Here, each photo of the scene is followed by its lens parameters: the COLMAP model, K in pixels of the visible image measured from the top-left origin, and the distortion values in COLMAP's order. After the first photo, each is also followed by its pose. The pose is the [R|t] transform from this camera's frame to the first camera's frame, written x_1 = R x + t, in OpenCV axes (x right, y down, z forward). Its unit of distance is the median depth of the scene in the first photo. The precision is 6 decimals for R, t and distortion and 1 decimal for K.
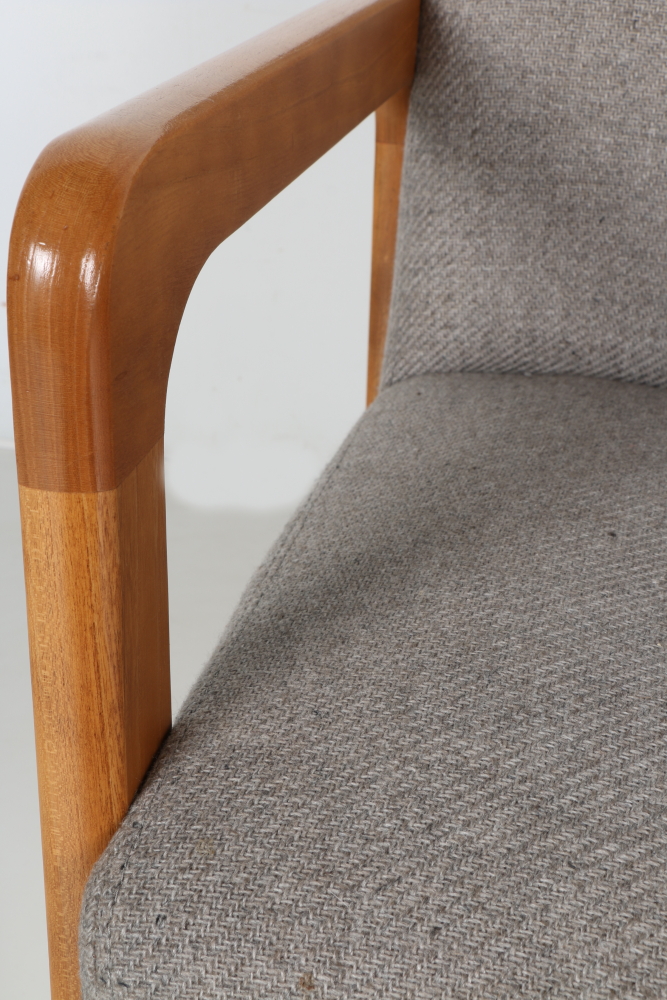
lens RADIAL K [[1546.7, 0, 333.3], [0, 1546.7, 501.2], [0, 0, 1]] dist [0.086080, 0.000000]
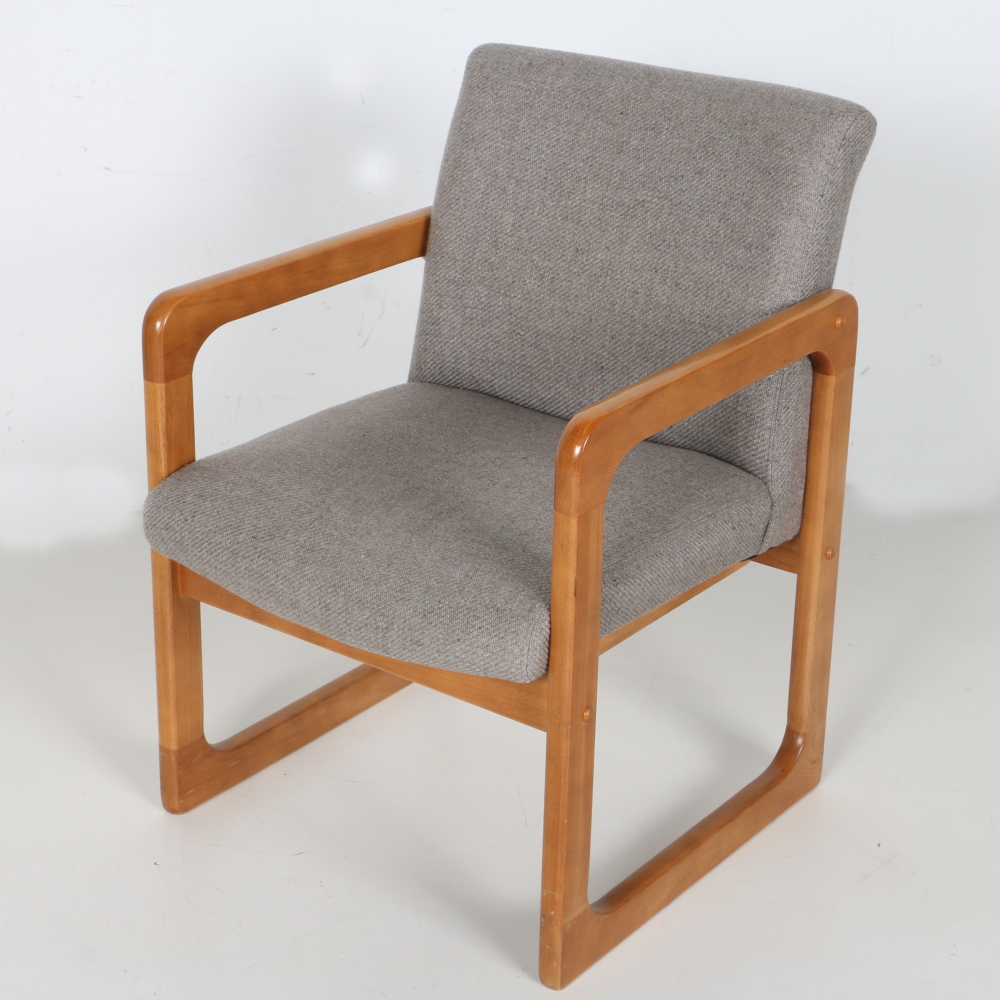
lens RADIAL K [[2224.1, 0, 500.2], [0, 2224.1, 494.4], [0, 0, 1]] dist [0.173102, 0.000000]
pose [[0.917208, 0.156857, -0.366232, 1.476675], [-0.171922, 0.985073, -0.008662, 0.092885], [0.359406, 0.070908, 0.930483, -2.096397]]
